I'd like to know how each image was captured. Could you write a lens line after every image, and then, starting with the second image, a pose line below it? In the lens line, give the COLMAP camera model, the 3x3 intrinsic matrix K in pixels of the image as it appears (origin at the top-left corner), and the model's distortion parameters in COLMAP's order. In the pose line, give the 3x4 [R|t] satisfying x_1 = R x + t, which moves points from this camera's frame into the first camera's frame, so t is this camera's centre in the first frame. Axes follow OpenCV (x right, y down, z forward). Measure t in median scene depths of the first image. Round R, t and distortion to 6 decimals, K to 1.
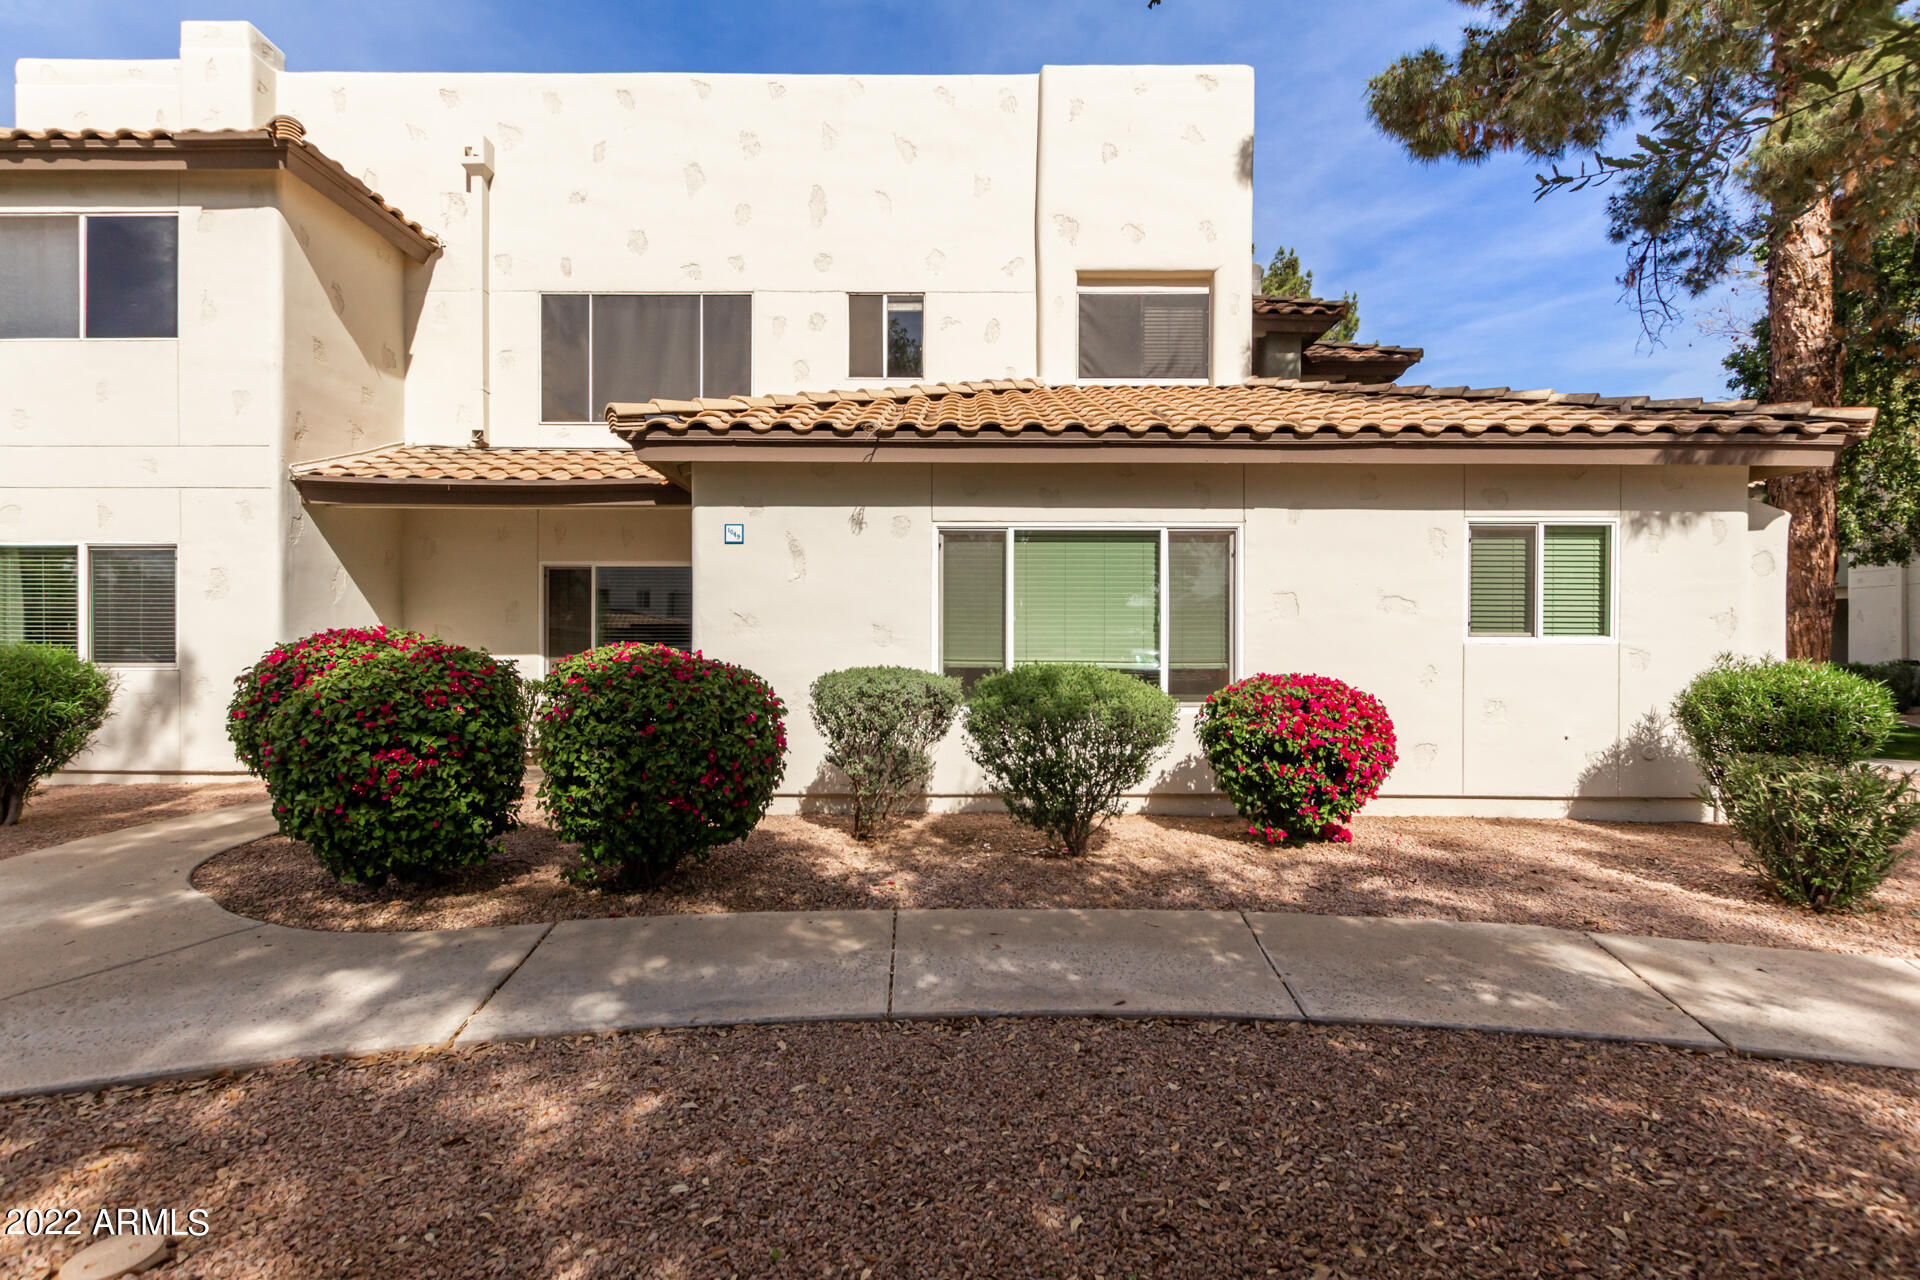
lens RADIAL K [[882.5, 0, 962.9], [0, 882.5, 644.7], [0, 0, 1]] dist [0.001739, -0.000624]
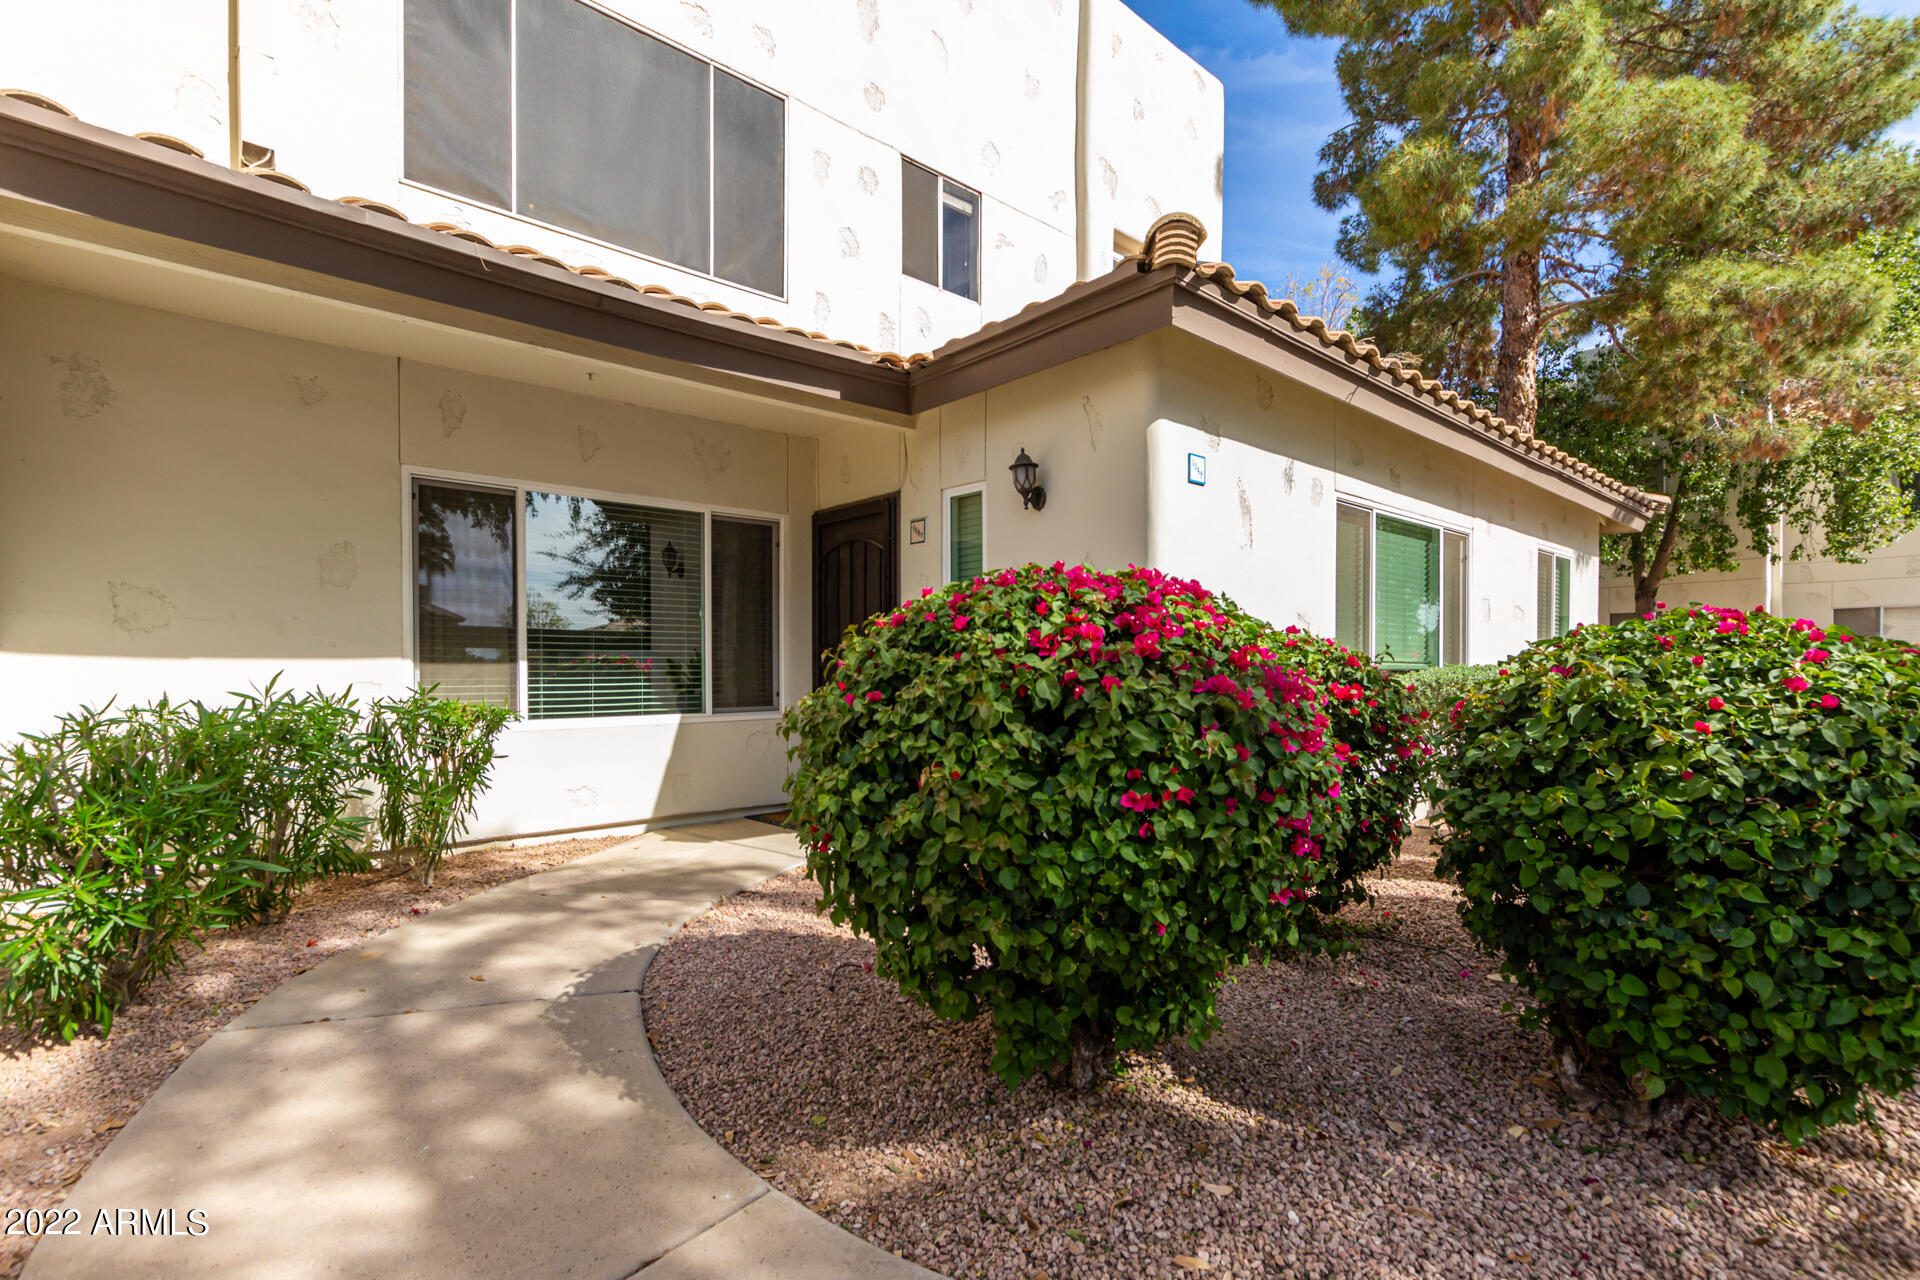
lens RADIAL K [[895.5, 0, 964.1], [0, 895.5, 667.1], [0, 0, 1]] dist [0.013220, -0.008320]
pose [[0.741021, -0.000275, 0.671482, -0.723944], [-0.001219, 0.999998, 0.001755, 0.019417], [-0.671481, -0.002119, 0.741019, 0.527591]]
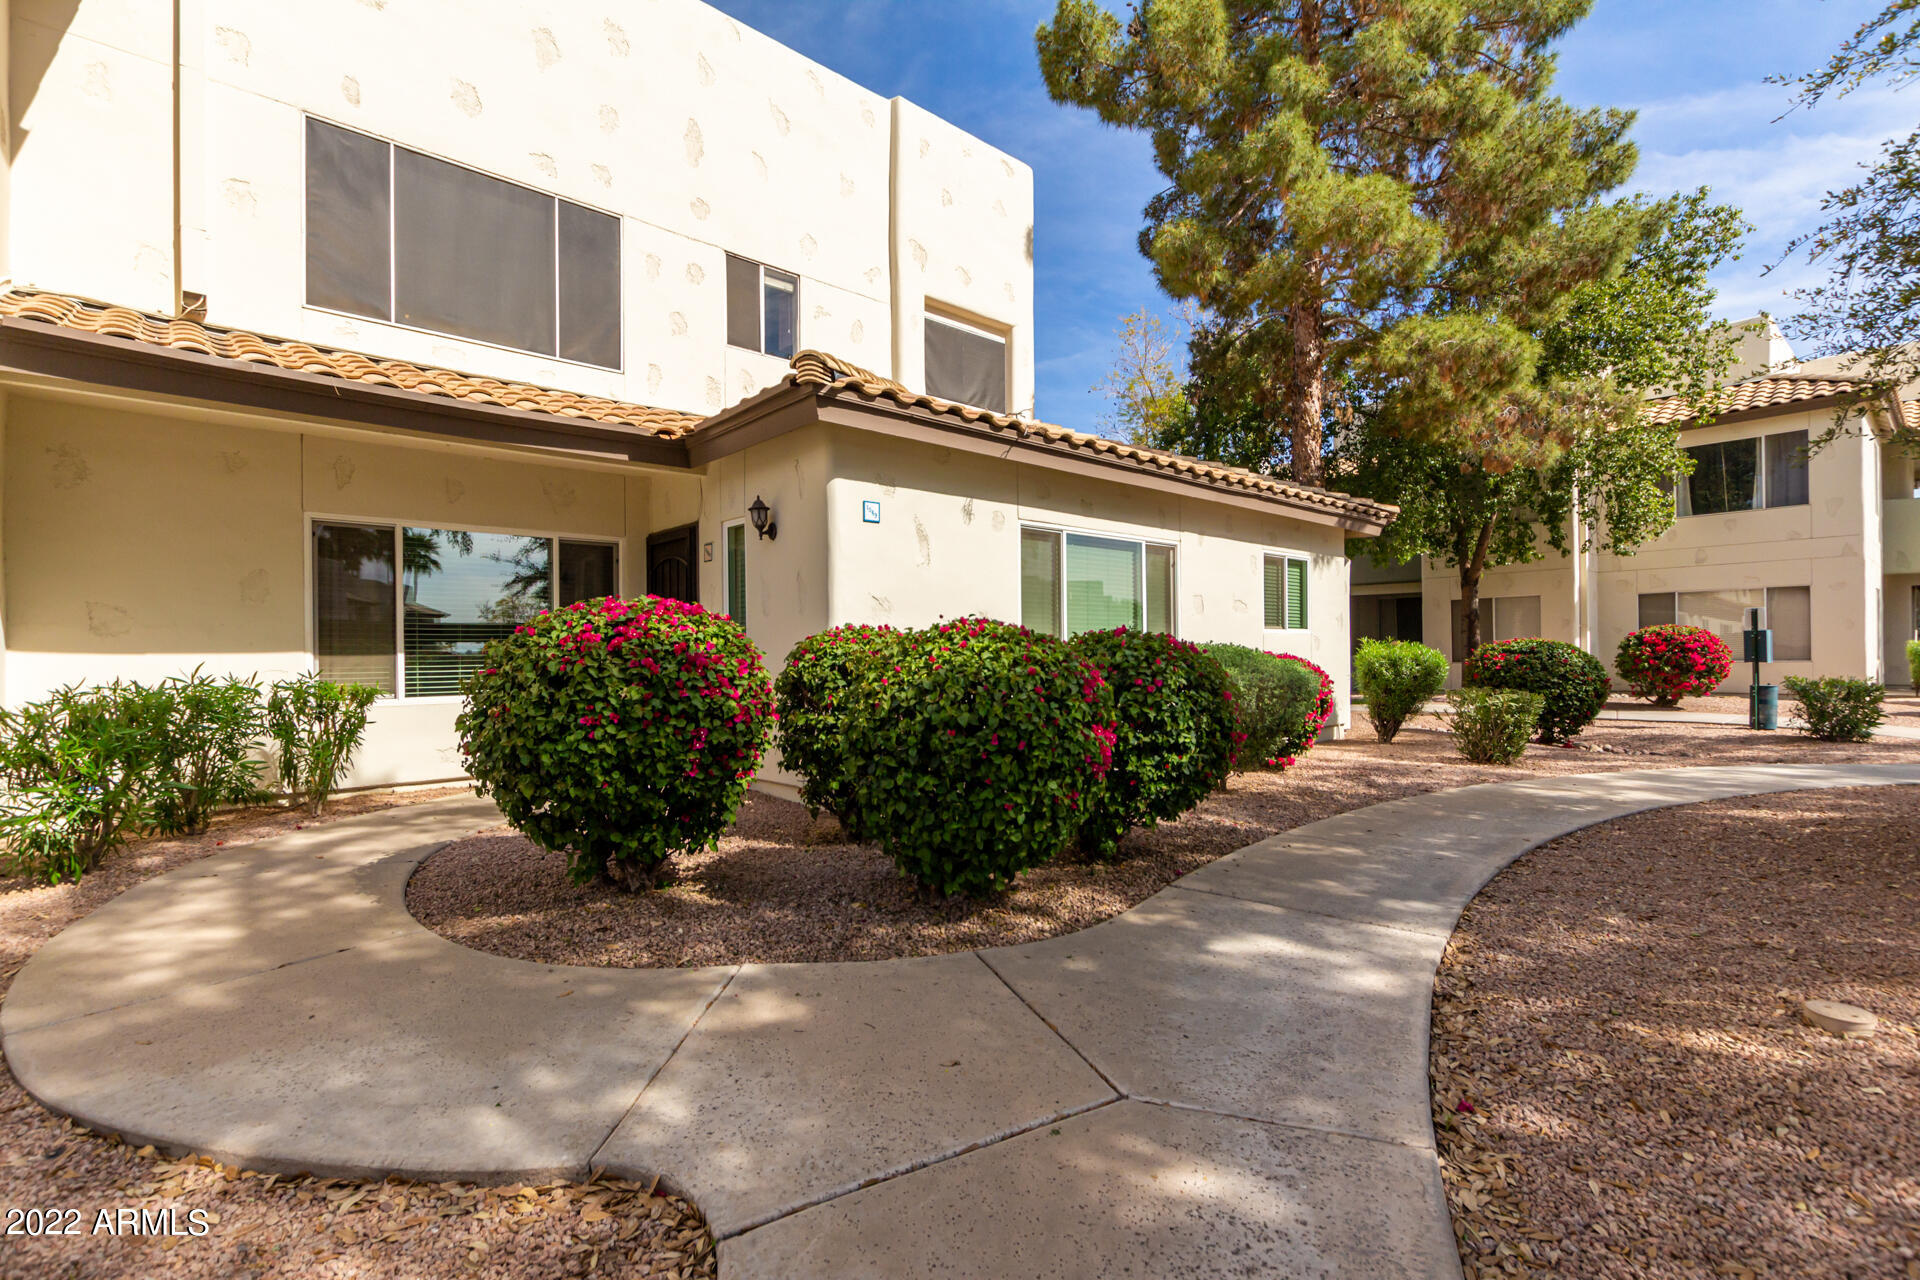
lens RADIAL K [[883.1, 0, 966.6], [0, 883.1, 641.8], [0, 0, 1]] dist [0.003336, -0.000948]
pose [[0.732119, 0.000426, 0.681176, -0.706499], [0.009933, 0.999887, -0.011301, 0.020251], [-0.681104, 0.015040, 0.732032, 0.211919]]
